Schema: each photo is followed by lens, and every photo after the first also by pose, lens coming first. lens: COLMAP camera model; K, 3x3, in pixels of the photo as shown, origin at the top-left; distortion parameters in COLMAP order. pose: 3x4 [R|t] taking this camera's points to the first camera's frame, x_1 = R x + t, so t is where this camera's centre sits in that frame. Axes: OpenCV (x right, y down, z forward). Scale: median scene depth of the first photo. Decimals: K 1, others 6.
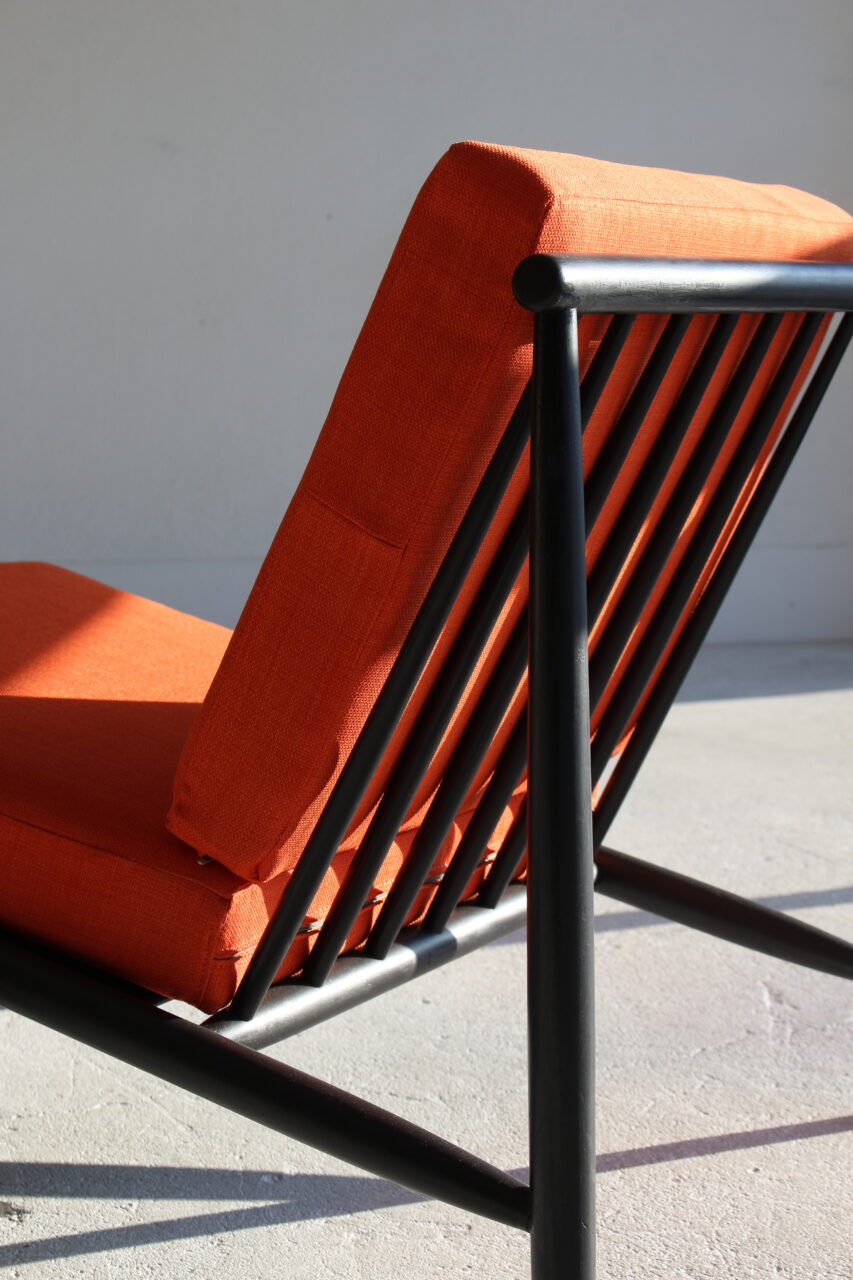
lens RADIAL K [[2513.4, 0, 432.3], [0, 2513.4, 643.4], [0, 0, 1]] dist [-0.015543, 0.000000]
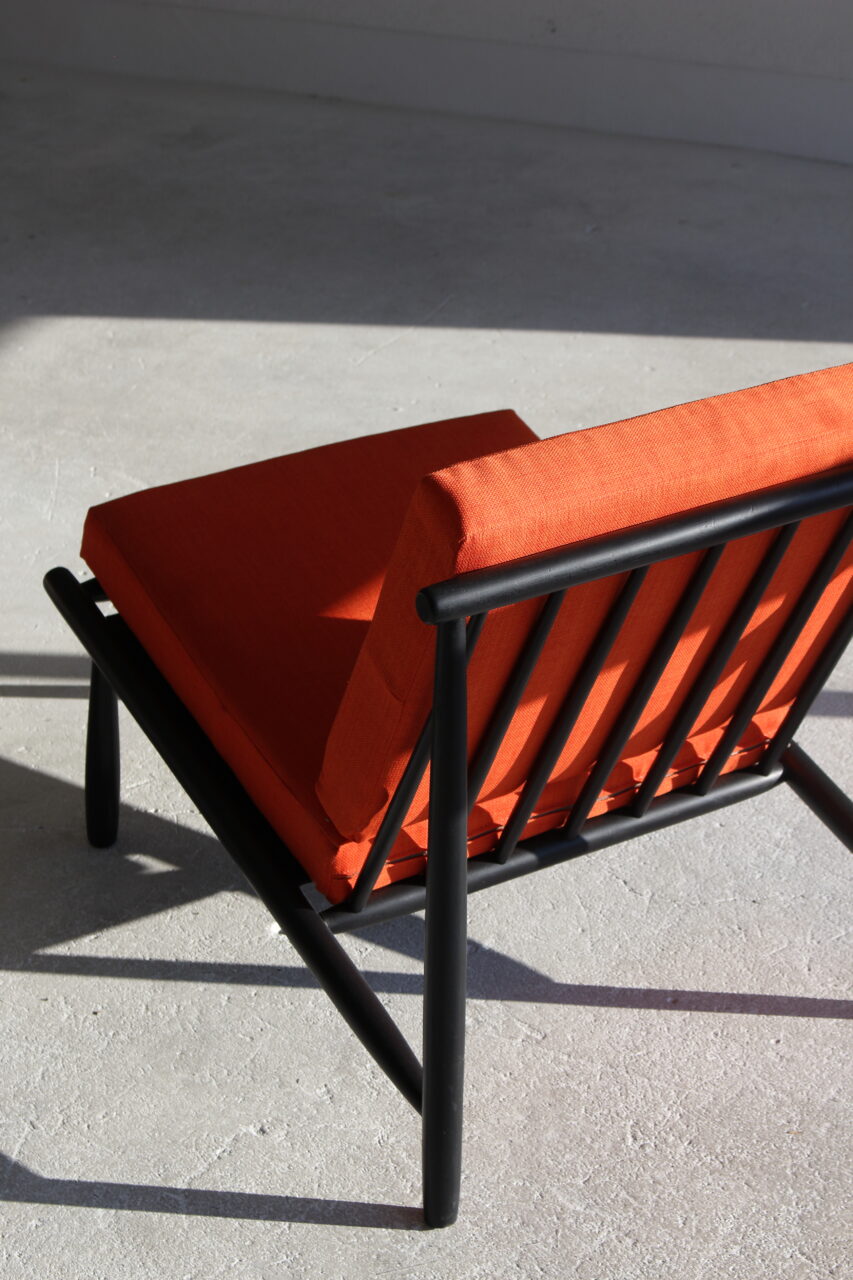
lens RADIAL K [[2513.4, 0, 425.2], [0, 2513.4, 637.4], [0, 0, 1]] dist [-0.015543, 0.000000]
pose [[0.863112, 0.238672, -0.445054, 0.629517], [-0.067875, 0.928102, 0.366087, -0.595125], [0.500431, -0.285766, 0.817256, -0.216692]]
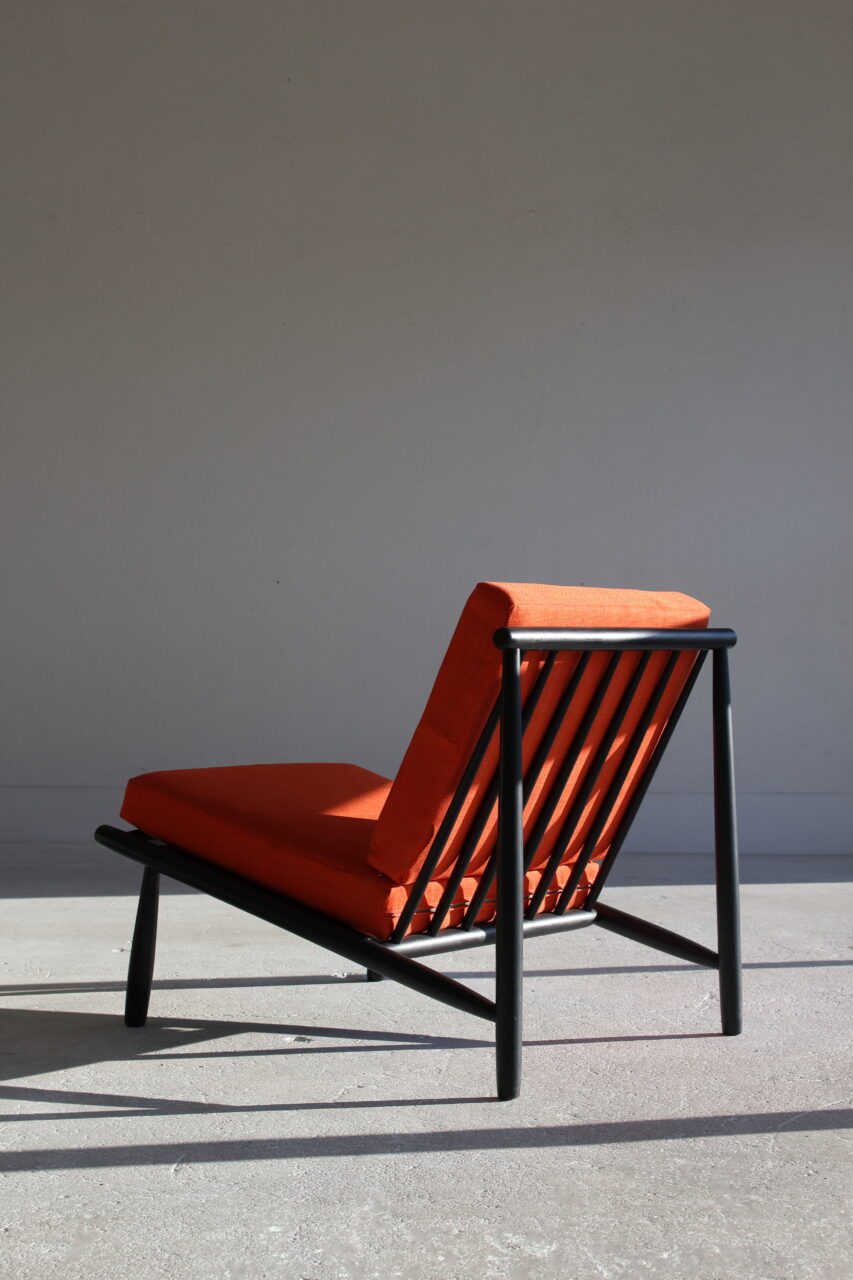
lens RADIAL K [[1982.6, 0, 422.7], [0, 1982.6, 639.6], [0, 0, 1]] dist [-0.118159, 0.000000]
pose [[0.982713, 0.013572, -0.184636, 0.292765], [-0.037335, 0.991347, -0.125848, 0.100201], [0.181330, 0.130566, 0.974716, -0.857582]]
